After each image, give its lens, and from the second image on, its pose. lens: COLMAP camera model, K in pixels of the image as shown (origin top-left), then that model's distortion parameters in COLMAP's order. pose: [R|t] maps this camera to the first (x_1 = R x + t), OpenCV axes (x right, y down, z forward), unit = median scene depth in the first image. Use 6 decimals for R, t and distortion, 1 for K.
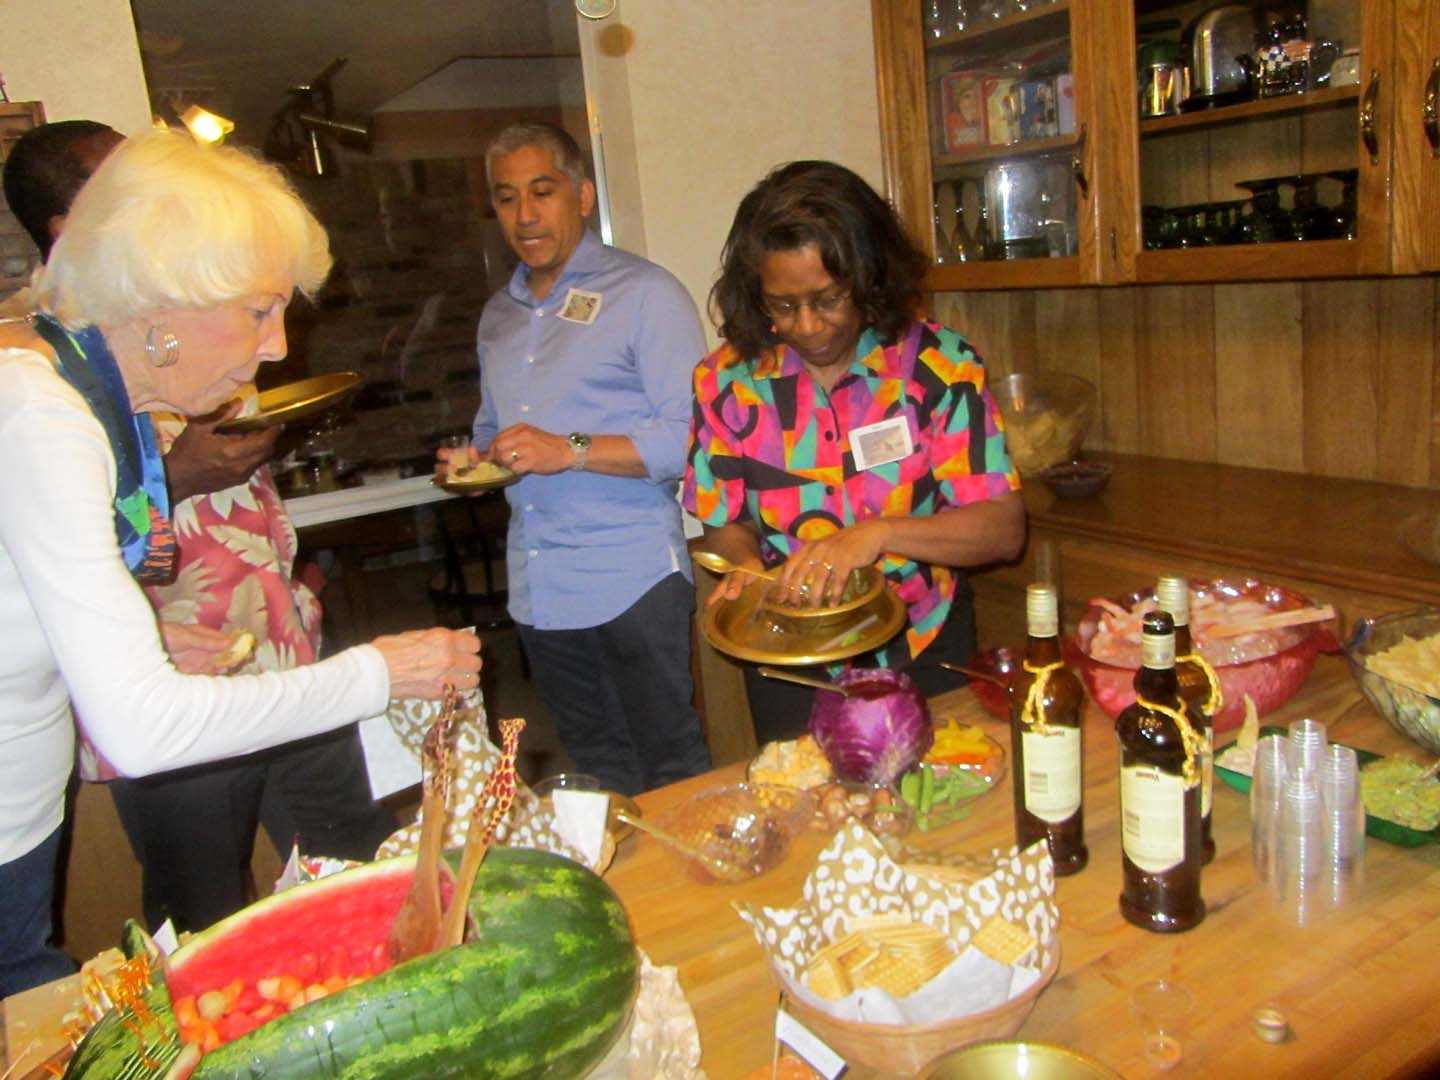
lens RADIAL K [[1203.6, 0, 720.0], [0, 1203.6, 540.0], [0, 0, 1]] dist [-0.000734, 0.002482]
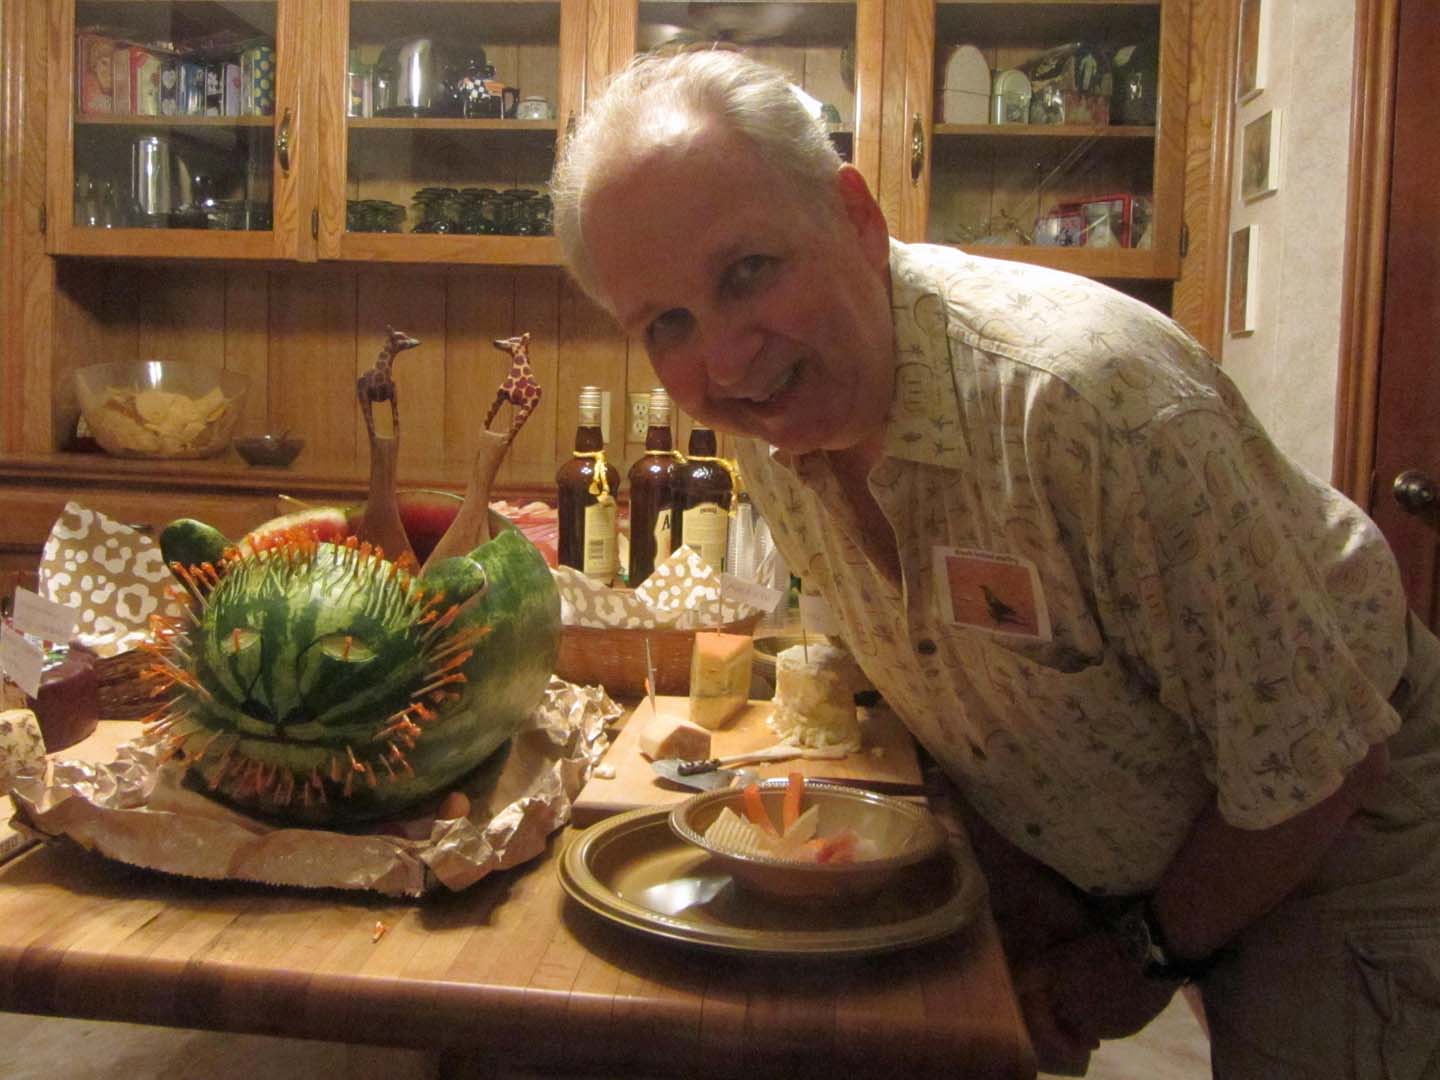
lens RADIAL K [[1203.6, 0, 720.0], [0, 1203.6, 540.0], [0, 0, 1]] dist [-0.000734, 0.002482]
pose [[0.584667, 0.005395, 0.811255, -0.409879], [0.095491, 0.992569, -0.075420, 0.187868], [-0.805634, 0.121563, 0.579807, 0.121898]]
